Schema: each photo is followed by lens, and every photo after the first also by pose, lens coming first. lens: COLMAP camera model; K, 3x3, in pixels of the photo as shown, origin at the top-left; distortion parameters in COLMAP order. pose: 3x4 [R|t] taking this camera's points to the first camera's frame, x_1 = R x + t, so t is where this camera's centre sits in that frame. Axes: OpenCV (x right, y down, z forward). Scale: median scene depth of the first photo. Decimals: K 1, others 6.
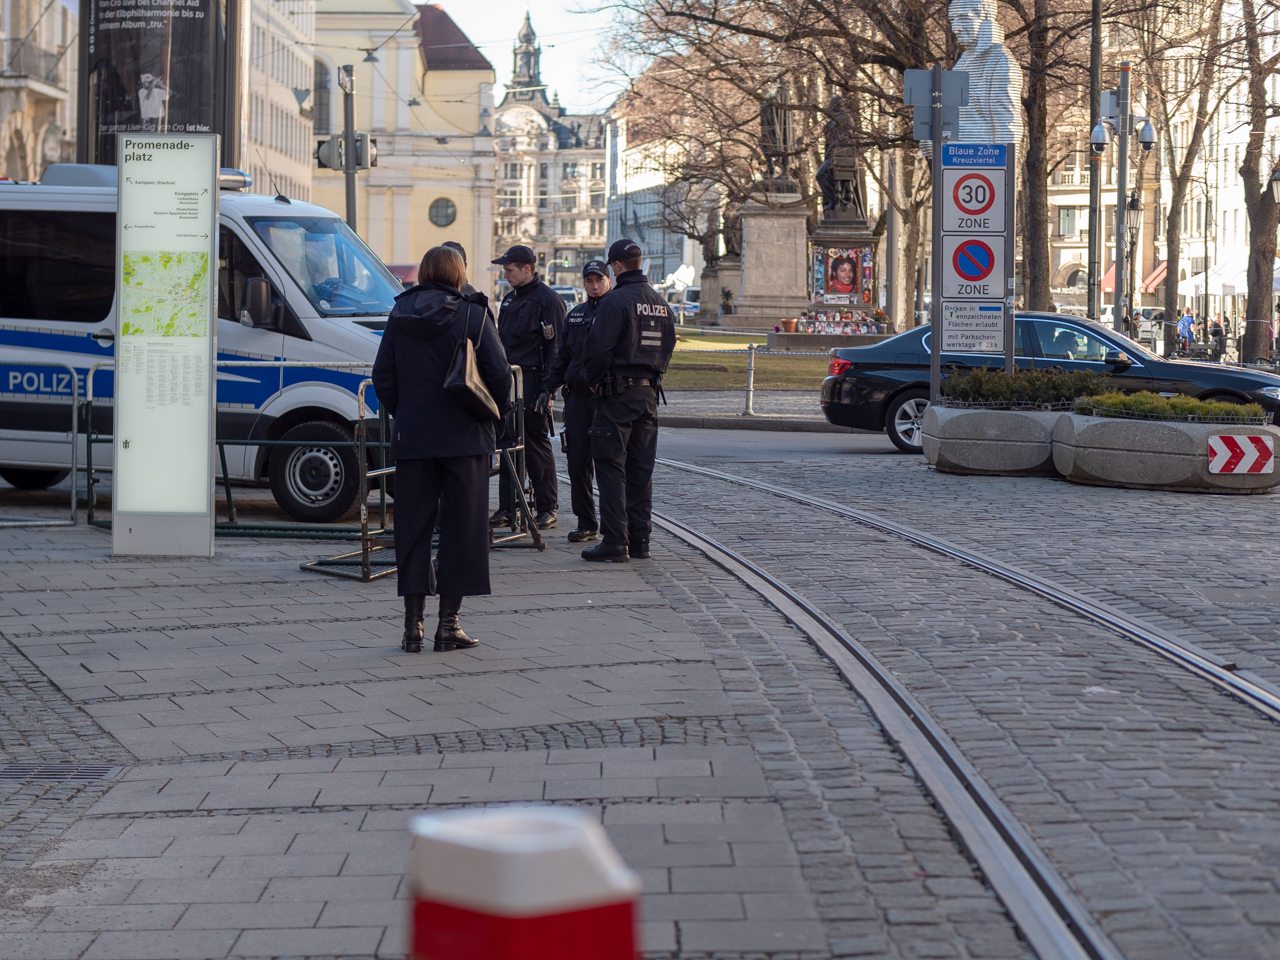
lens RADIAL K [[3270.0, 0, 597.5], [0, 3270.0, 482.7], [0, 0, 1]] dist [-0.244778, 2.714873]
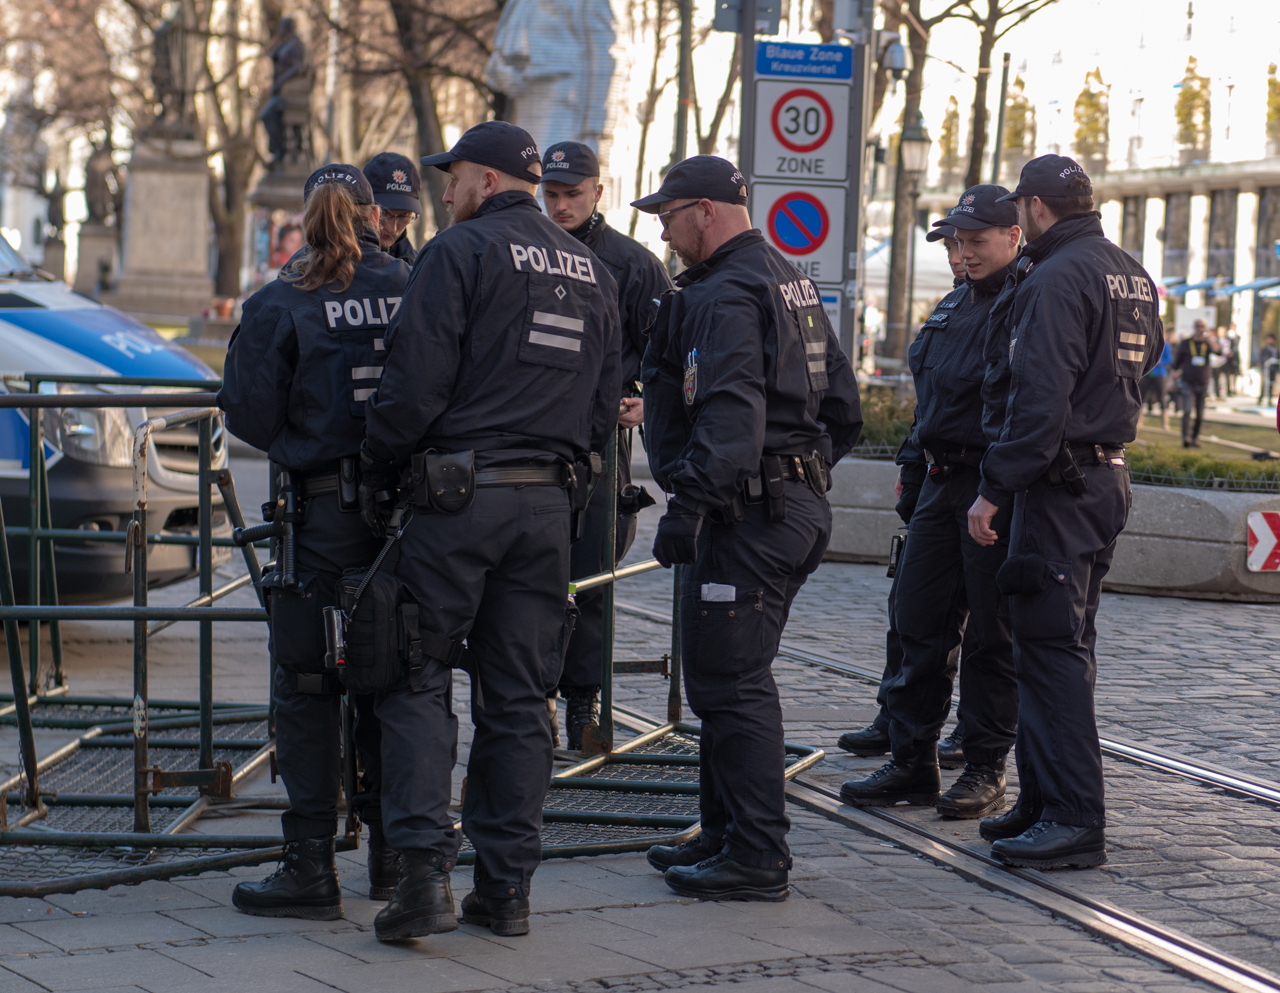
lens RADIAL K [[3505.4, 0, 640.0], [0, 3505.4, 496.5], [0, 0, 1]] dist [-0.079452, 0.148870]
pose [[0.971548, 0.016822, 0.236243, -0.040548], [-0.017929, 0.999836, 0.002540, -0.007980], [-0.236162, -0.006703, 0.971691, 0.173204]]
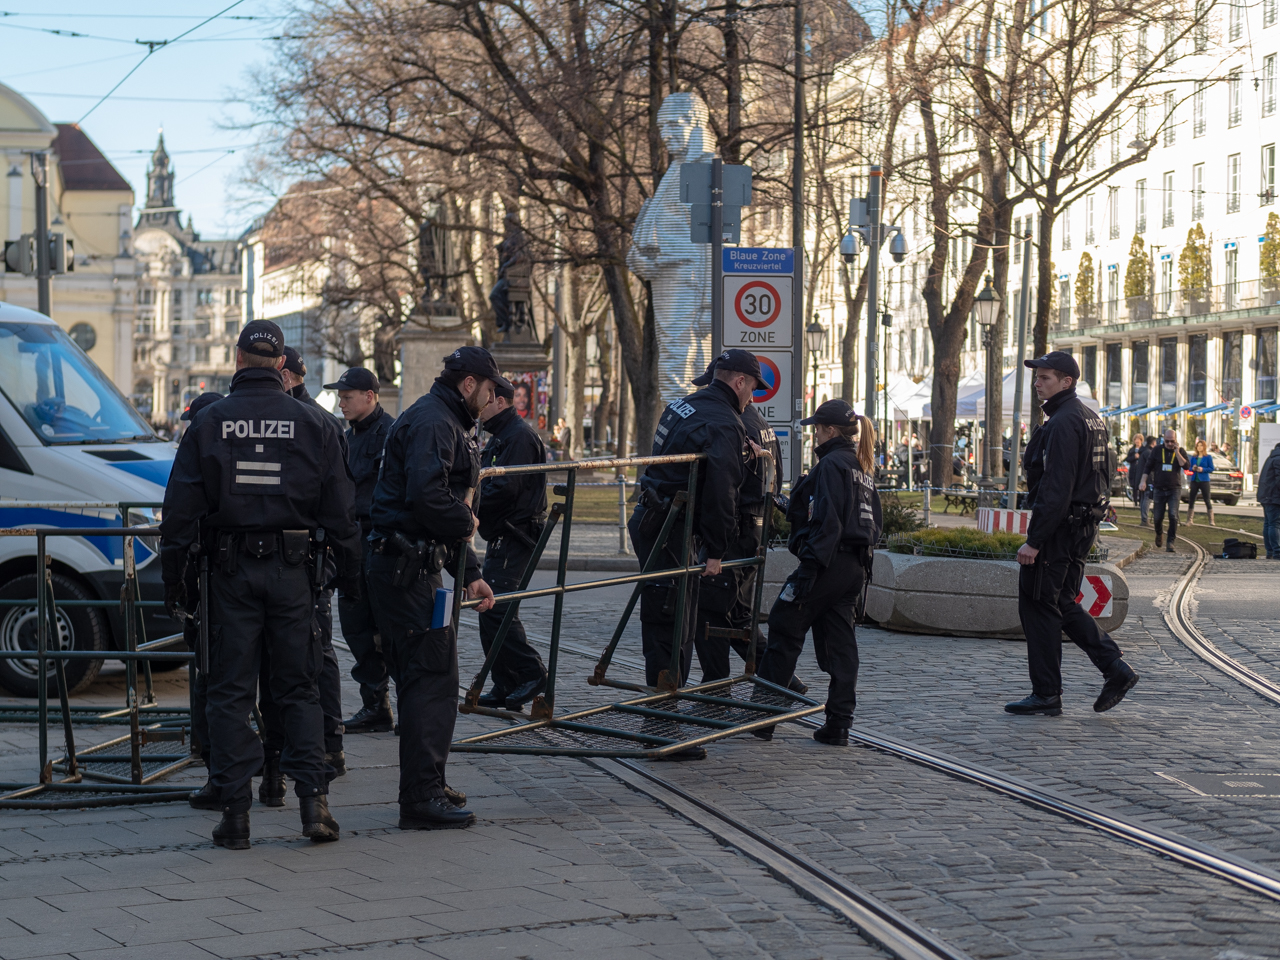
lens RADIAL K [[3142.0, 0, 640.0], [0, 3142.0, 480.0], [0, 0, 1]] dist [-0.123306, 0.896839]
pose [[0.990170, -0.004925, 0.139783, -0.018695], [0.010427, 0.999198, -0.038653, -0.004145], [-0.139481, 0.039730, 0.989427, 0.083061]]
